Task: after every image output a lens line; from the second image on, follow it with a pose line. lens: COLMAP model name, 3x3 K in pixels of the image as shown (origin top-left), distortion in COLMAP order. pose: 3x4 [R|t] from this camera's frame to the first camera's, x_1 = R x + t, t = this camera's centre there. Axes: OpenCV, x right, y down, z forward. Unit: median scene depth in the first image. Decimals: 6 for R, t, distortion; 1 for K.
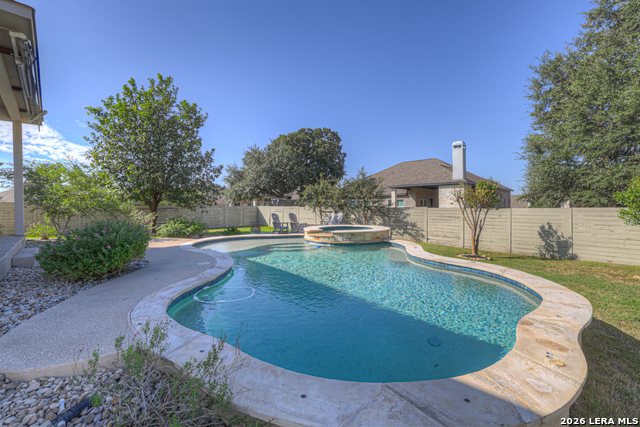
lens RADIAL K [[271.4, 0, 318.3], [0, 271.4, 205.6], [0, 0, 1]] dist [-0.046076, 0.018932]
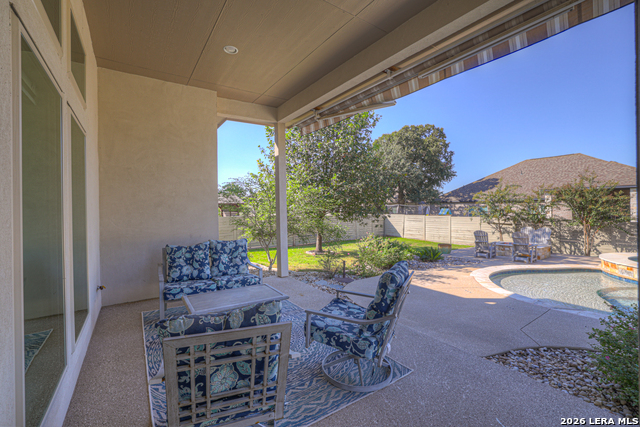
lens RADIAL K [[274.5, 0, 319.8], [0, 274.5, 204.2], [0, 0, 1]] dist [-0.034292, 0.000134]
pose [[0.983566, -0.010061, -0.180270, -0.172073], [0.008320, 0.999911, -0.010407, -0.014971], [0.180359, 0.008736, 0.983562, 0.045311]]
